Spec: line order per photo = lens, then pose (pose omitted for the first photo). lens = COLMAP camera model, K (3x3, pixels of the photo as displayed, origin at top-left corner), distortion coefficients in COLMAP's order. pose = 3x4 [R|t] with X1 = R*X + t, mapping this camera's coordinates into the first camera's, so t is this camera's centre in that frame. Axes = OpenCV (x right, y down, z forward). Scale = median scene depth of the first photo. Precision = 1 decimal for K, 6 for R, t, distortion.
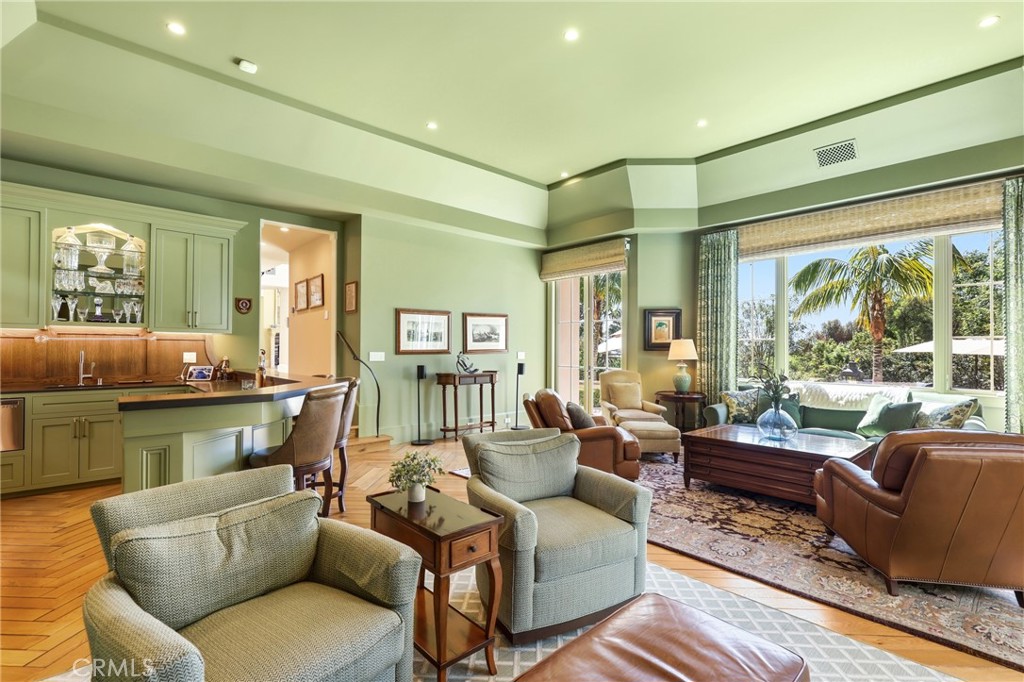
lens RADIAL K [[468.5, 0, 514.6], [0, 468.5, 345.2], [0, 0, 1]] dist [-0.001576, -0.000166]
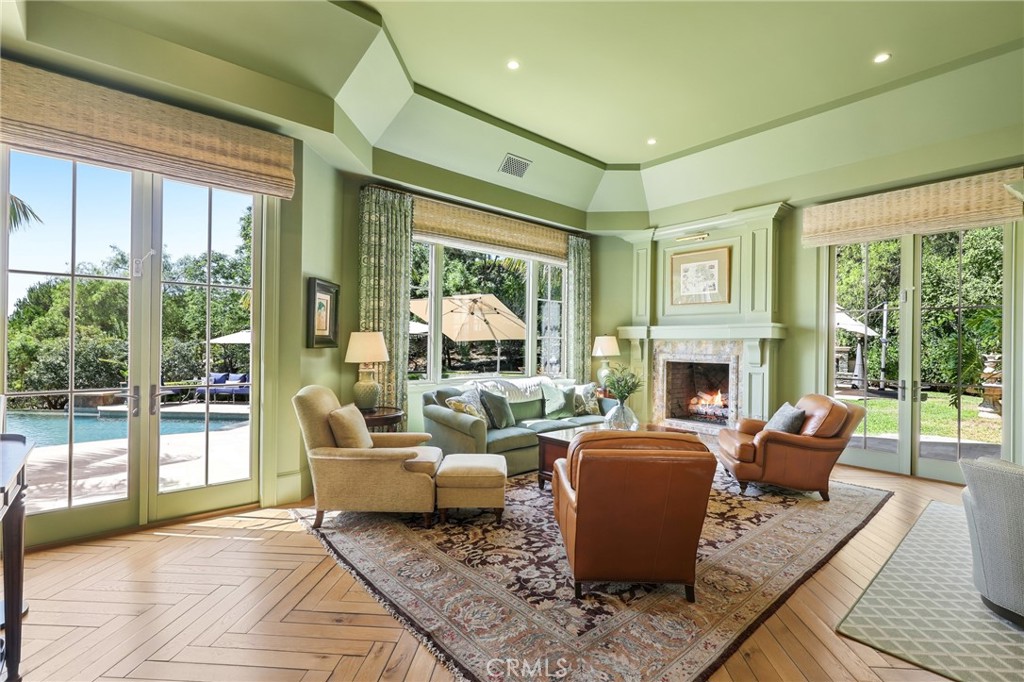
lens RADIAL K [[468.5, 0, 515.0], [0, 468.5, 342.8], [0, 0, 1]] dist [-0.001576, -0.000166]
pose [[0.008495, -0.003472, 0.999958, -0.591960], [-0.019969, 0.999794, 0.003641, -0.005687], [-0.999765, -0.019999, 0.008424, 1.454182]]
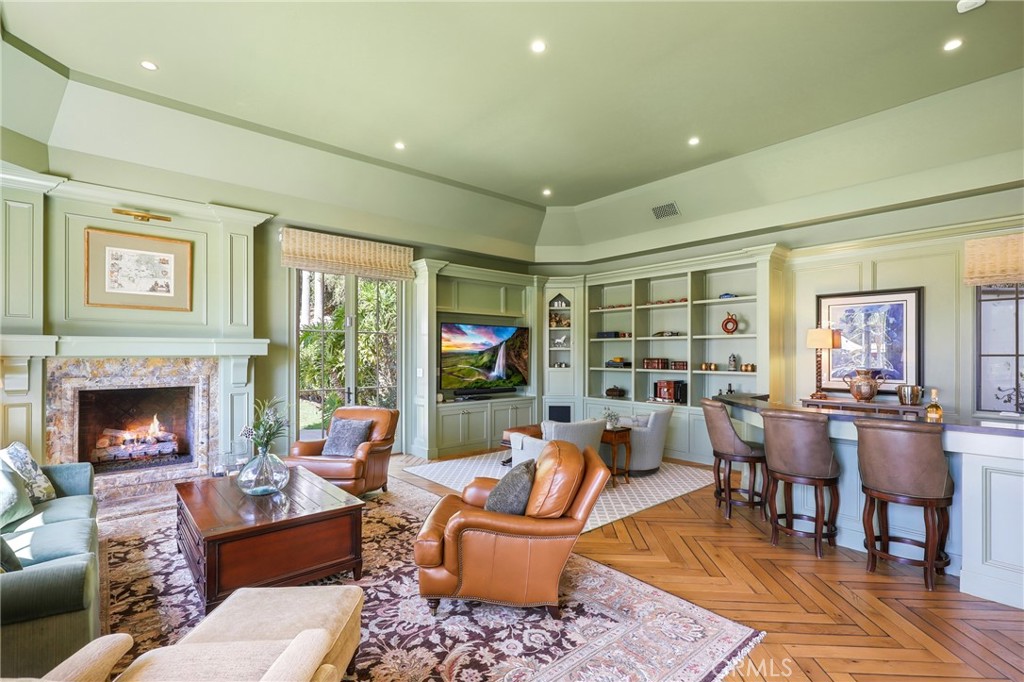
lens RADIAL K [[468.5, 0, 517.4], [0, 468.5, 350.7], [0, 0, 1]] dist [-0.001576, -0.000166]
pose [[-0.999973, -0.006806, 0.002668, 0.166456], [-0.006843, 0.999880, -0.013871, -0.031103], [-0.002573, -0.013889, -0.999900, 2.090240]]
